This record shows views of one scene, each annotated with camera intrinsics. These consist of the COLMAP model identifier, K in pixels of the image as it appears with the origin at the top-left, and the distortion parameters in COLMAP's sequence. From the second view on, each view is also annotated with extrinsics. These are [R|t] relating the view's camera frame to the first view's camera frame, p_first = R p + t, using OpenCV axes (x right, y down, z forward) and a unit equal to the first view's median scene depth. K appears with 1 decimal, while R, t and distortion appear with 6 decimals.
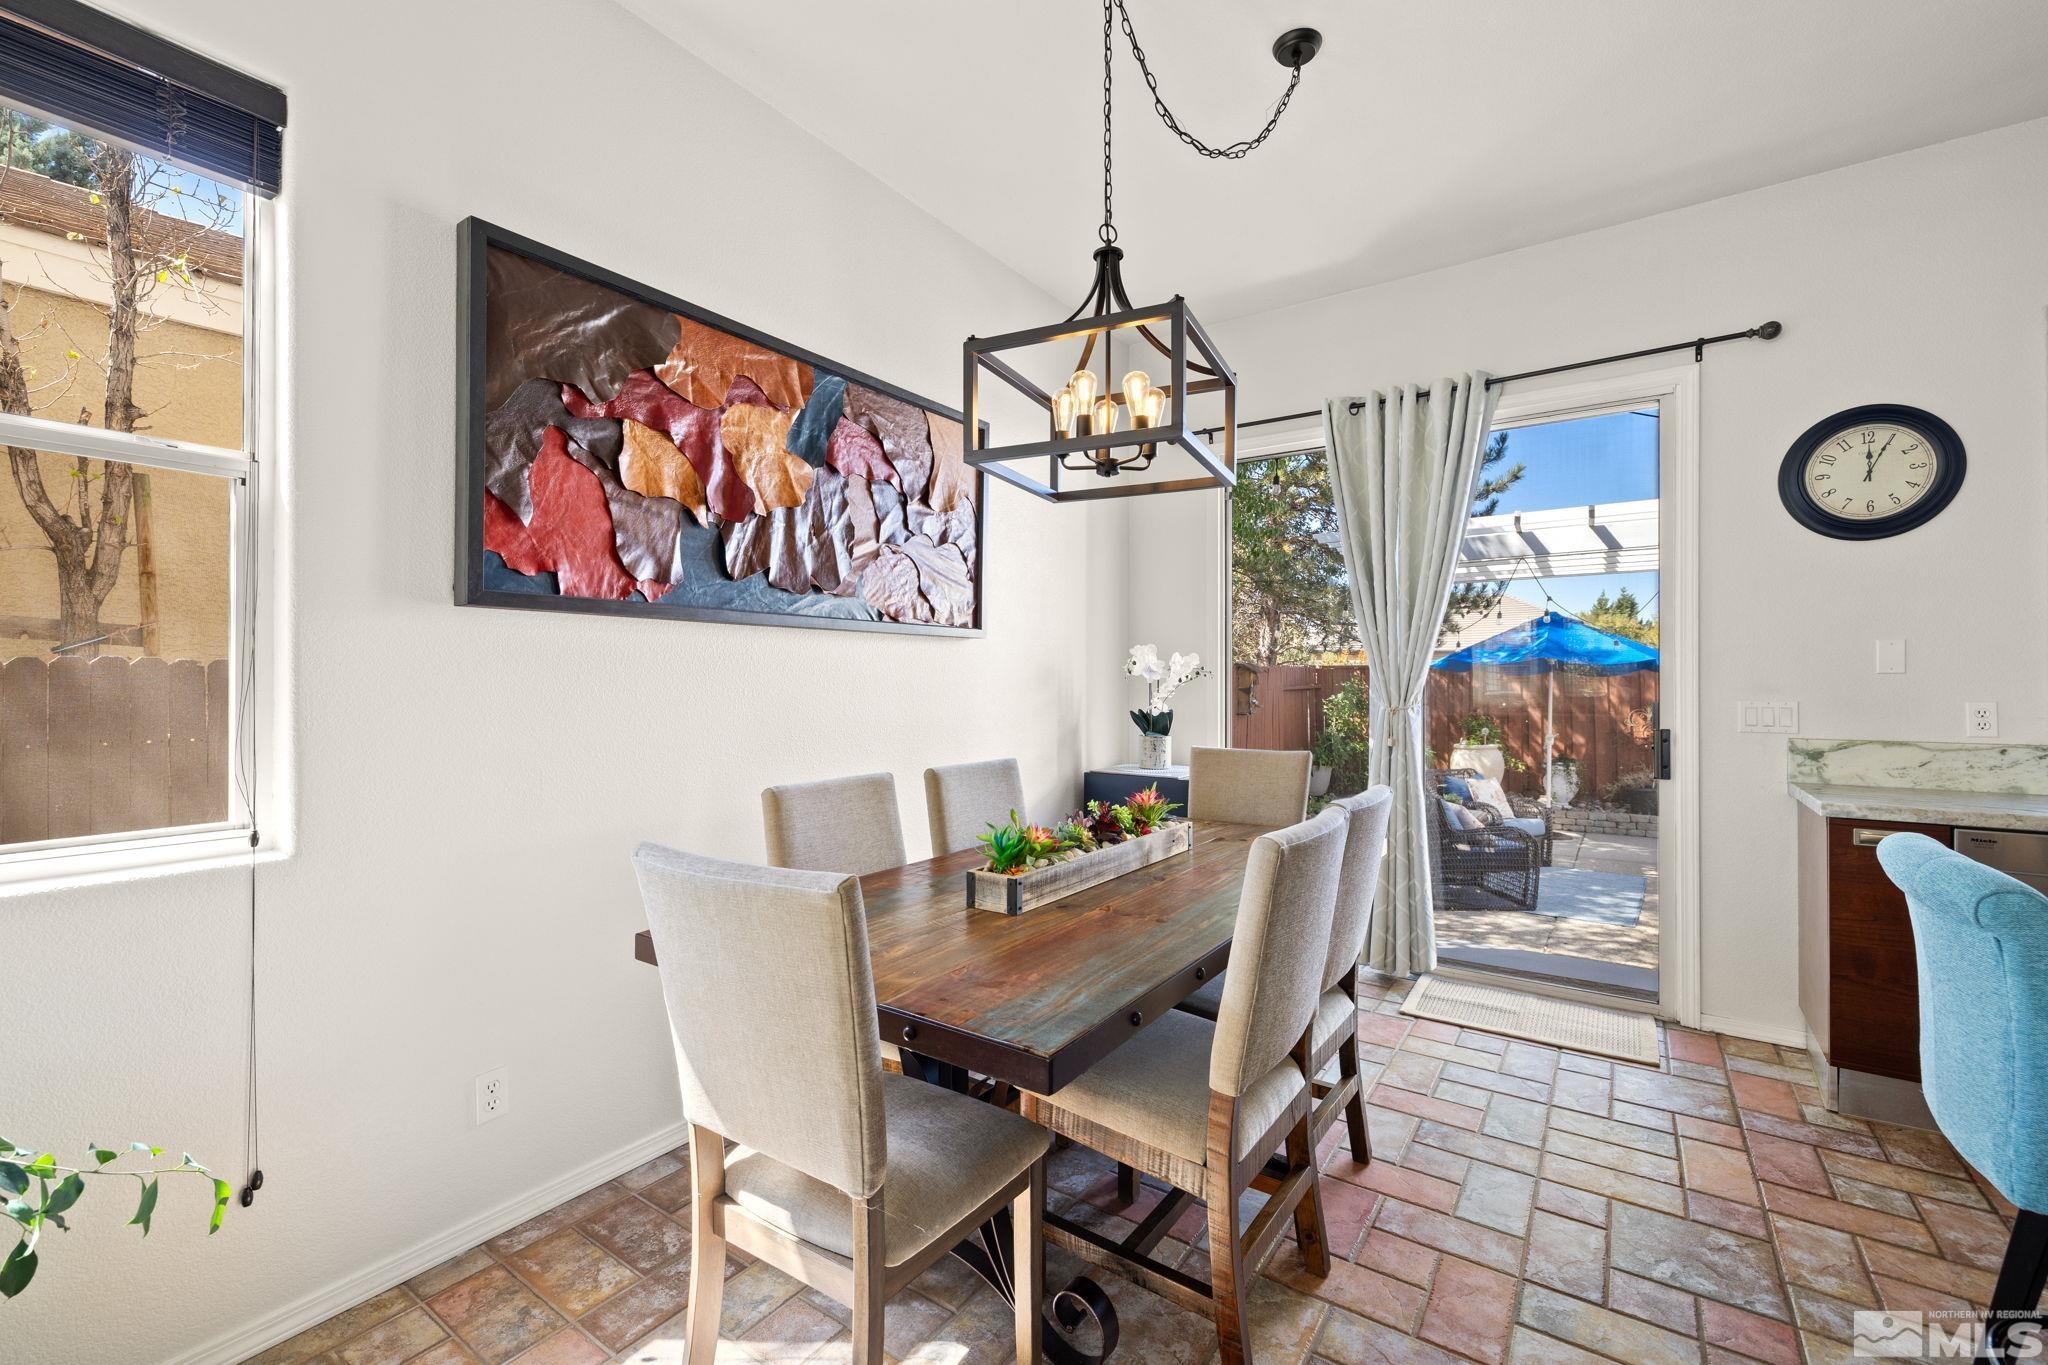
lens RADIAL K [[853.3, 0, 1018.6], [0, 853.3, 671.9], [0, 0, 1]] dist [0.000733, -0.000307]
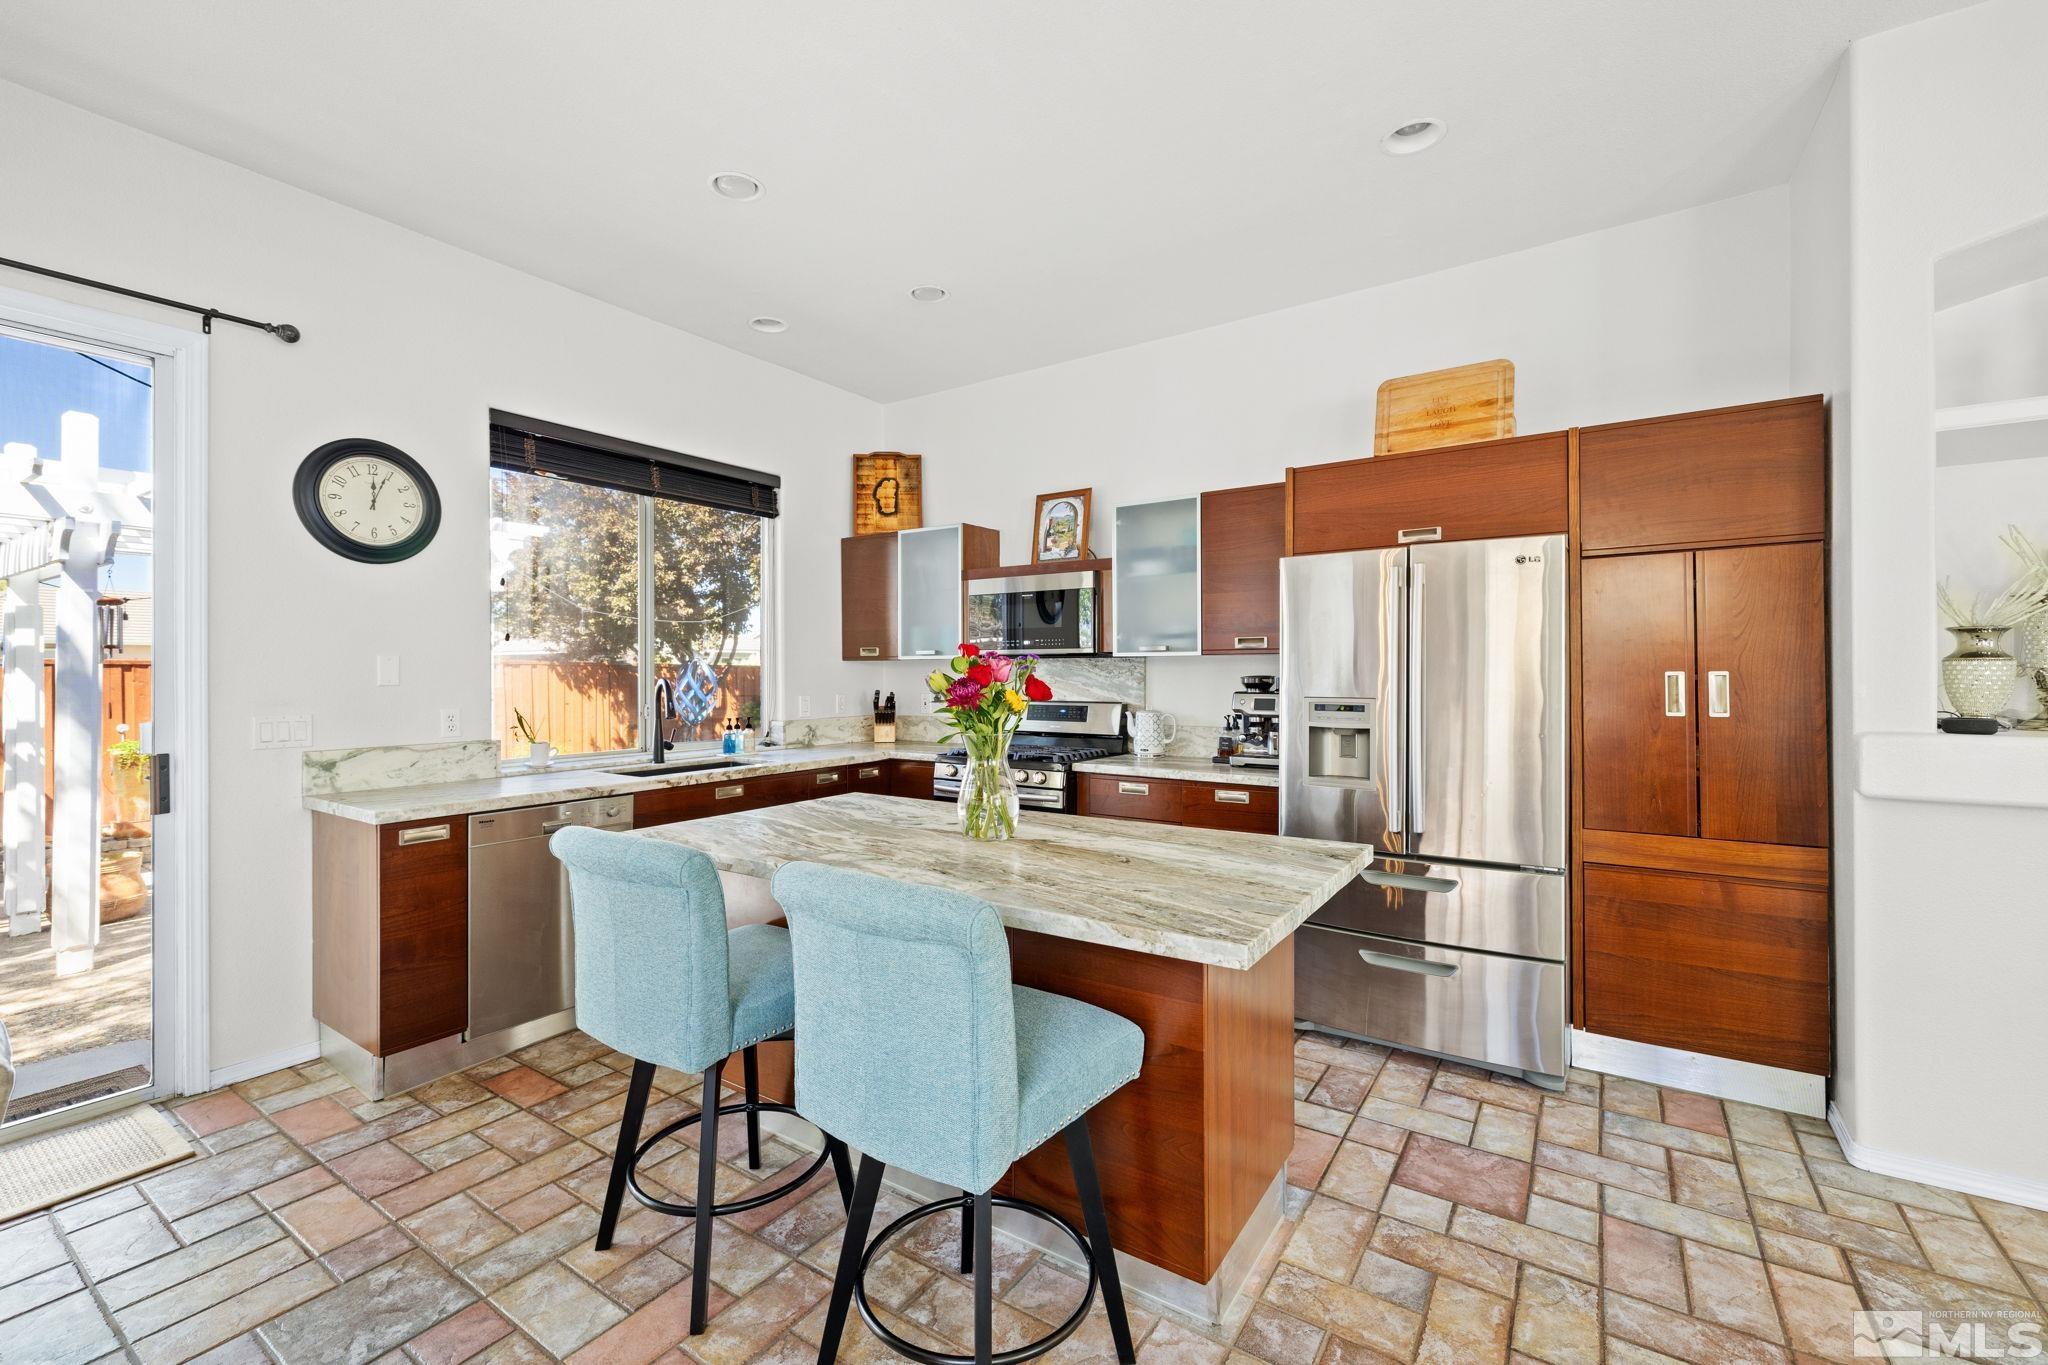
lens RADIAL K [[853.3, 0, 1018.6], [0, 853.3, 671.9], [0, 0, 1]] dist [0.000733, -0.000307]
pose [[-0.019602, 0.000638, 0.999808, -0.128210], [-0.006308, 0.999980, -0.000762, -0.023994], [-0.999788, -0.006322, -0.019598, 0.227375]]
